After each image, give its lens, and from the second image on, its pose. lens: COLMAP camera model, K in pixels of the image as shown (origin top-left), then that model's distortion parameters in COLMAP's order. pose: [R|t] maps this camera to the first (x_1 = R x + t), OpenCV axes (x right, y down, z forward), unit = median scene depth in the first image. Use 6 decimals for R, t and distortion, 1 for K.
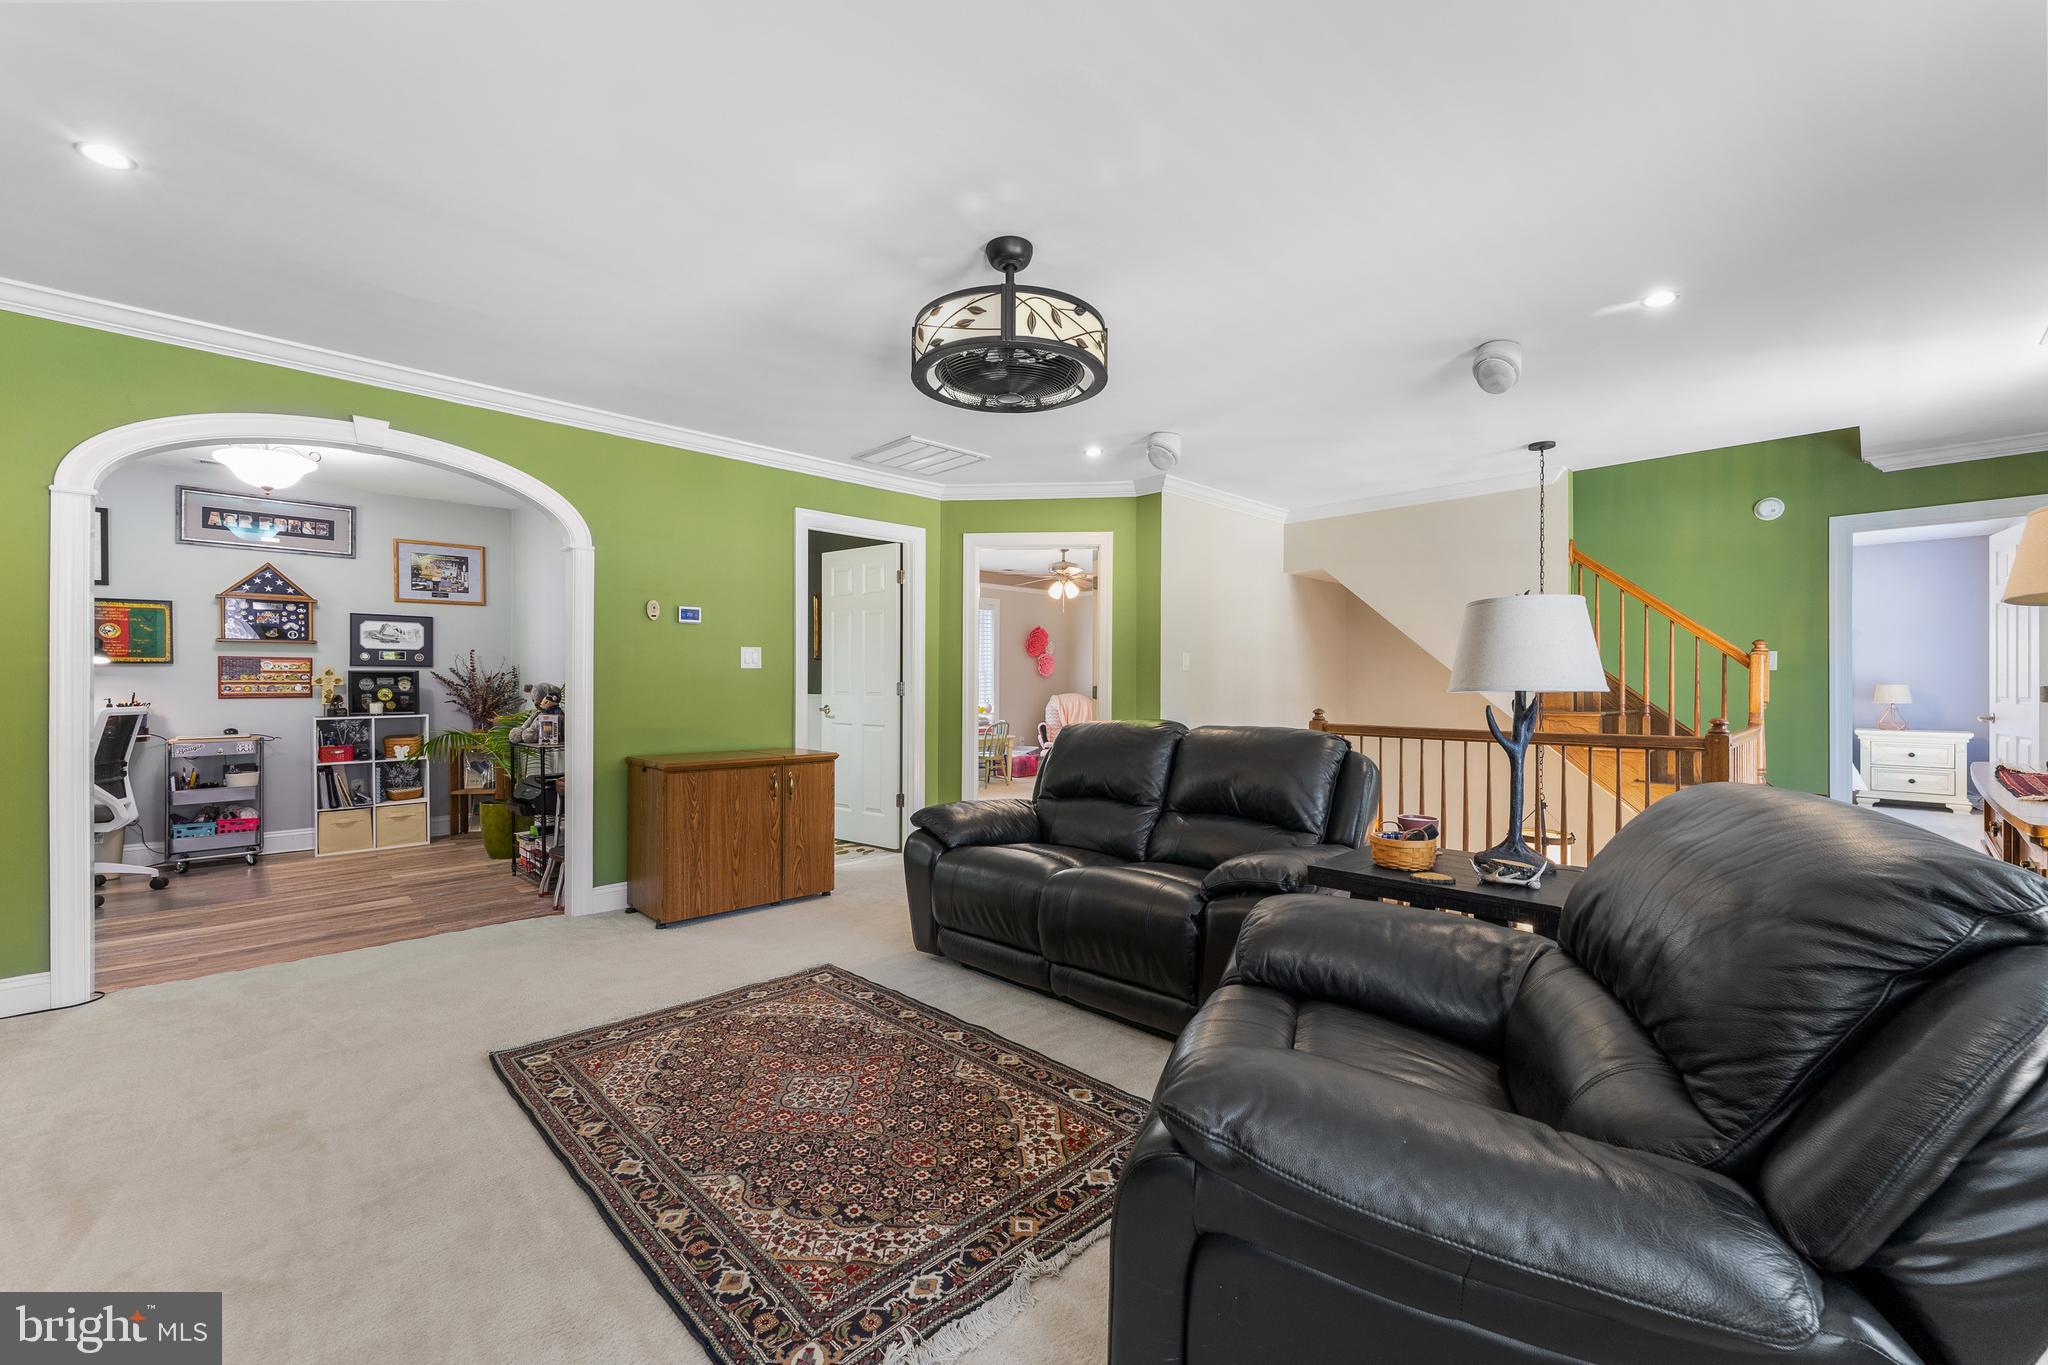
lens RADIAL K [[819.7, 0, 1024.0], [0, 819.7, 682.5], [0, 0, 1]] dist [0.000692, -0.000037]
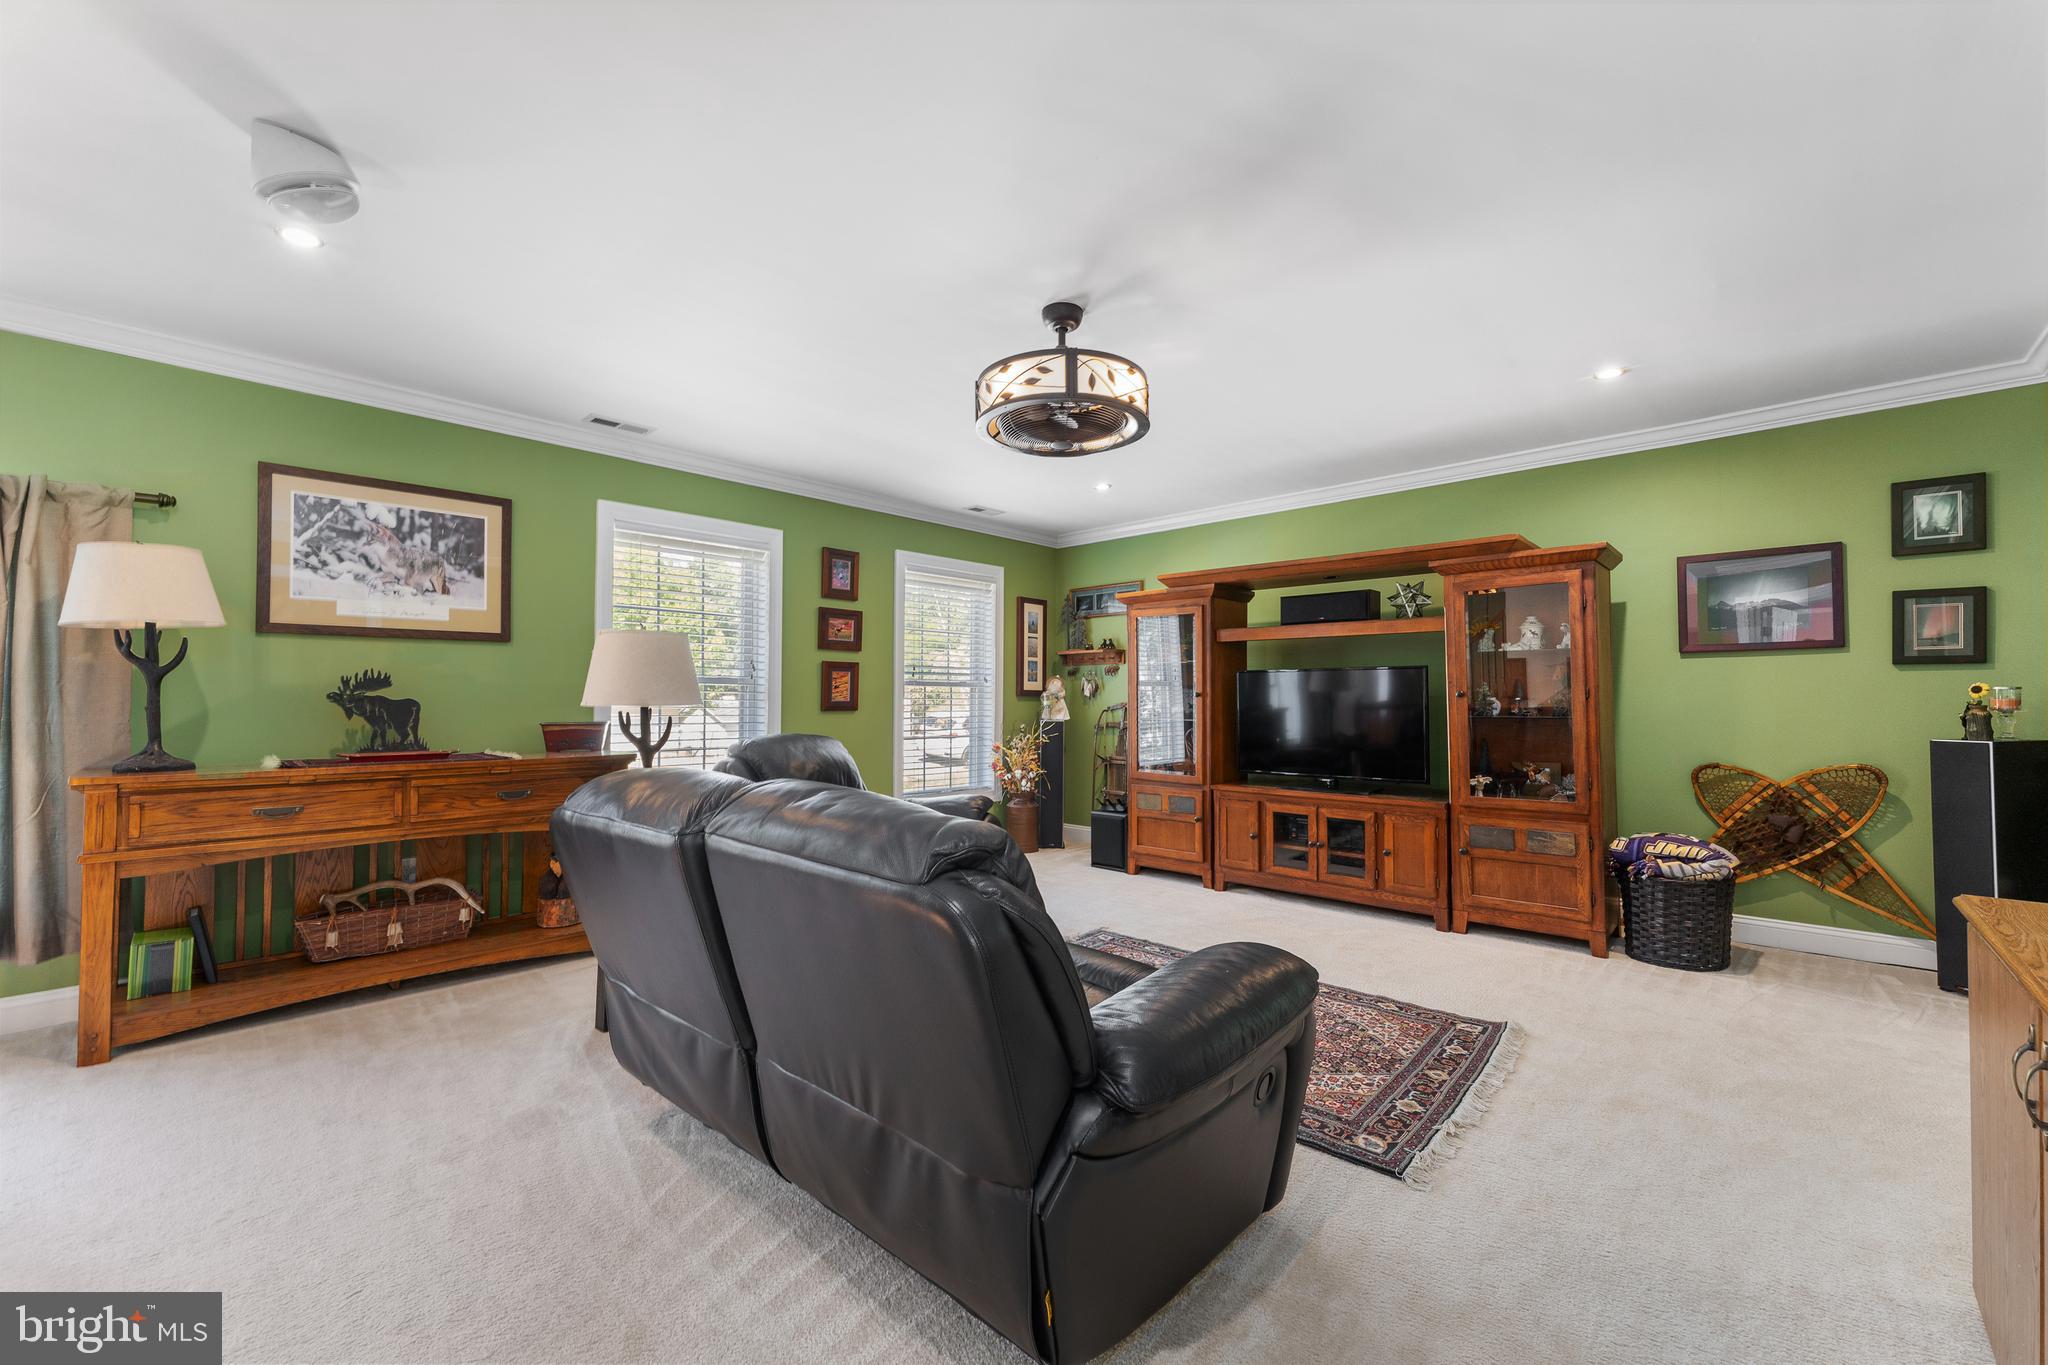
lens RADIAL K [[807.5, 0, 1045.8], [0, 807.5, 681.4], [0, 0, 1]] dist [-0.000105, 0.000146]
pose [[-0.997186, -0.005268, -0.074788, 0.082522], [-0.003424, 0.999687, -0.024764, 0.004386], [0.074895, -0.024438, -0.996892, 1.997057]]
